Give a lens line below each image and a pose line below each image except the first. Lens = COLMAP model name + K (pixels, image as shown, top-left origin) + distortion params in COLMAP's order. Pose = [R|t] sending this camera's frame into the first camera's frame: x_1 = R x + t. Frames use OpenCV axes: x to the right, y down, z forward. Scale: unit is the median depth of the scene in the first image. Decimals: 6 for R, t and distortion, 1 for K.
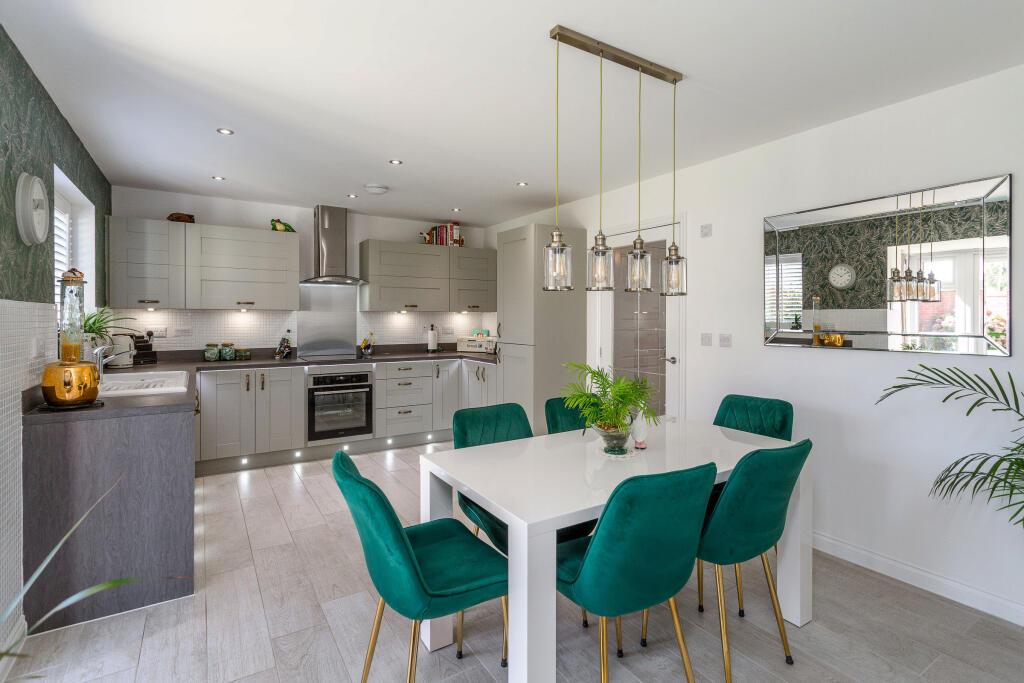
lens RADIAL K [[487.6, 0, 514.9], [0, 487.6, 328.9], [0, 0, 1]] dist [0.012638, 0.000694]
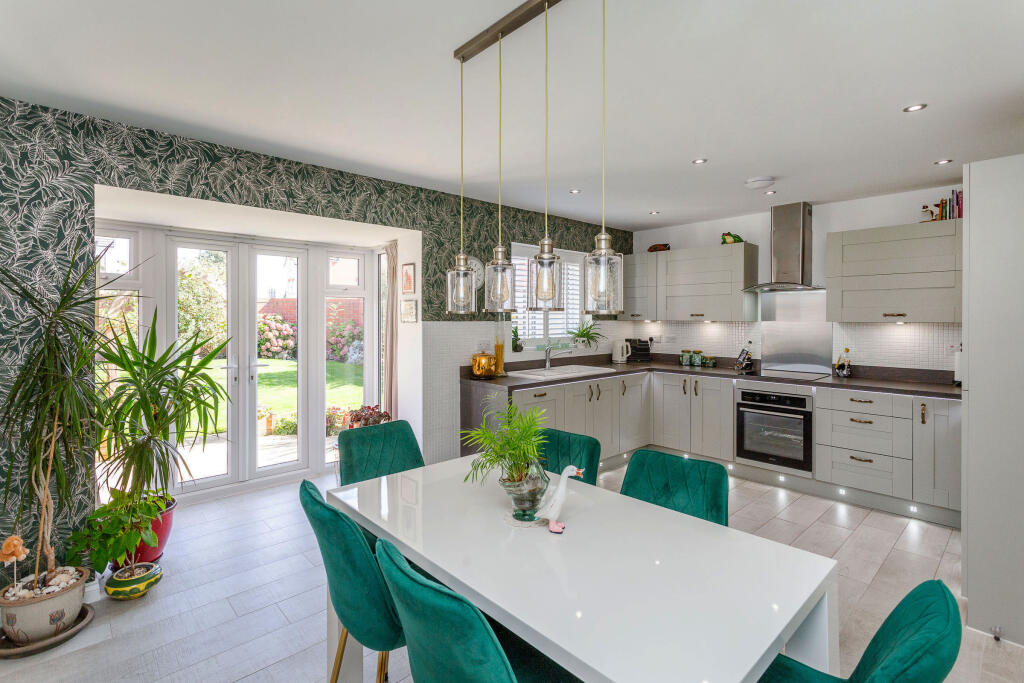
lens RADIAL K [[487.6, 0, 514.9], [0, 487.6, 328.9], [0, 0, 1]] dist [0.012638, 0.000694]
pose [[0.193768, 0.019974, -0.980844, 0.434315], [-0.023571, 0.999599, 0.015699, -0.028329], [0.980764, 0.020077, 0.194161, 0.369197]]
